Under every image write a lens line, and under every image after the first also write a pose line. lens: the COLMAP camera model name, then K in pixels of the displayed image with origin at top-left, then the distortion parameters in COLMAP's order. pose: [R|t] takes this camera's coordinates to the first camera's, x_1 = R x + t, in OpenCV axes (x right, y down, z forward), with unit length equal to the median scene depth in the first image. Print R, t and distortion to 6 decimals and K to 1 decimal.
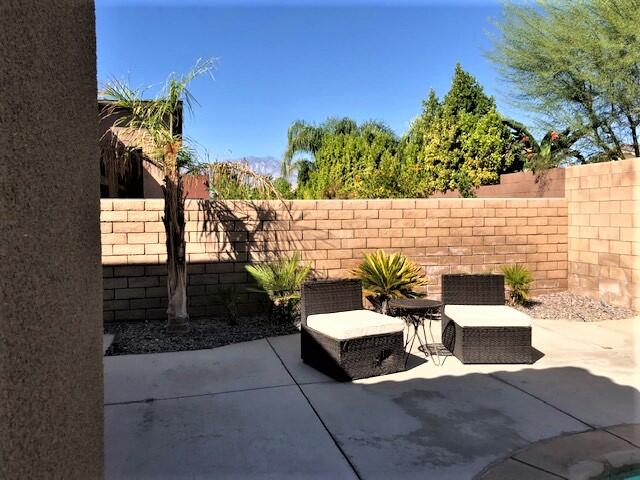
lens RADIAL K [[532.1, 0, 321.6], [0, 532.1, 239.4], [0, 0, 1]] dist [0.028640, 0.002636]
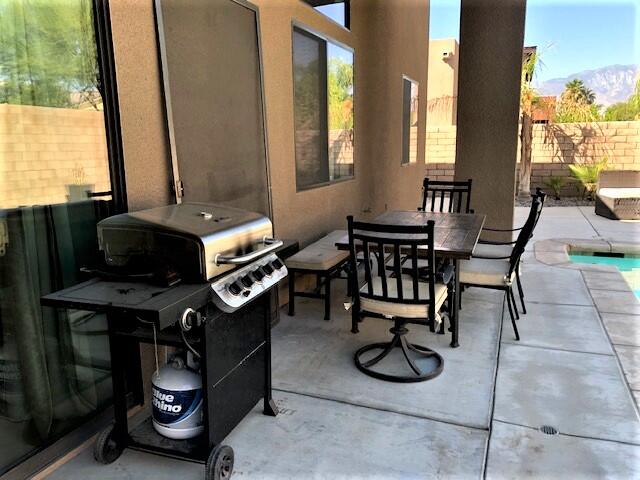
lens RADIAL K [[532.1, 0, 322.4], [0, 532.1, 242.3], [0, 0, 1]] dist [0.028640, 0.002636]
pose [[0.819192, 0.103132, -0.564170, 0.176982], [-0.017842, 0.987805, 0.154667, 0.041471], [0.573241, -0.116636, 0.811043, -0.745169]]
